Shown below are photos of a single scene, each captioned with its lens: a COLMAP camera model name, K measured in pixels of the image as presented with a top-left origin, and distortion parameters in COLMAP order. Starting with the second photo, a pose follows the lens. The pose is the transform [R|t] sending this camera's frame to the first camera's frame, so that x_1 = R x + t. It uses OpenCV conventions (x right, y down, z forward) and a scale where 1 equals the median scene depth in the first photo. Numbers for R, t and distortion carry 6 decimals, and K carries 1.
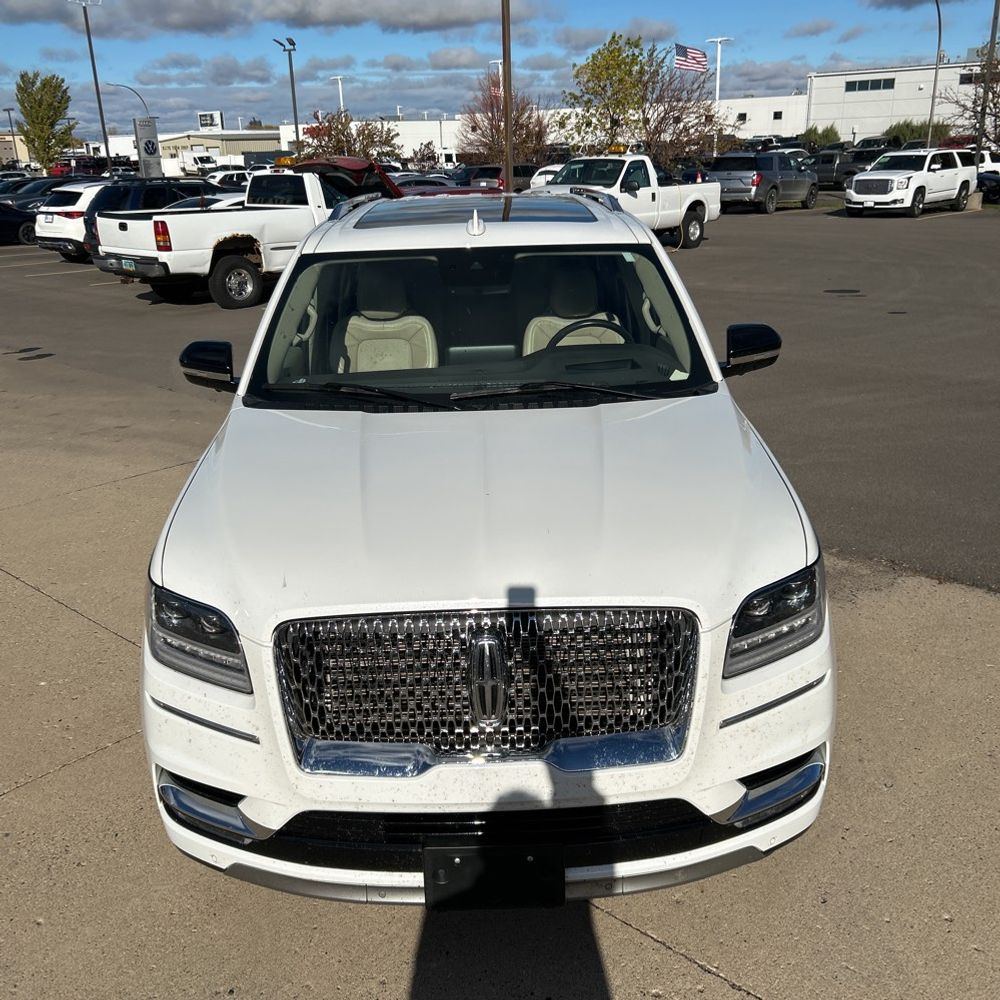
lens RADIAL K [[1019.9, 0, 501.5], [0, 1019.9, 505.1], [0, 0, 1]] dist [0.040354, -0.033355]
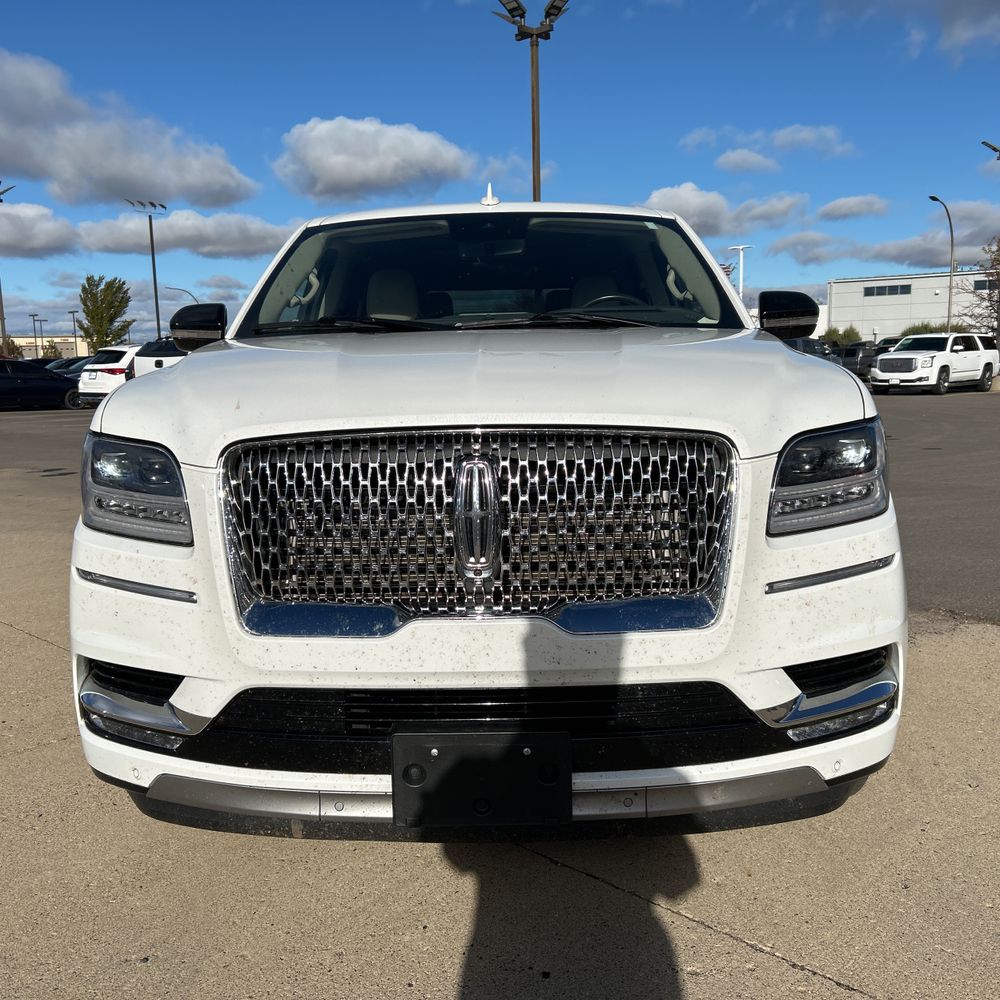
lens RADIAL K [[1019.9, 0, 501.5], [0, 1019.9, 505.1], [0, 0, 1]] dist [0.040354, -0.033355]
pose [[0.999445, 0.011679, -0.031185, 0.027281], [-0.017499, 0.980956, -0.193439, 0.278044], [0.028332, 0.193877, 0.980617, 0.173449]]
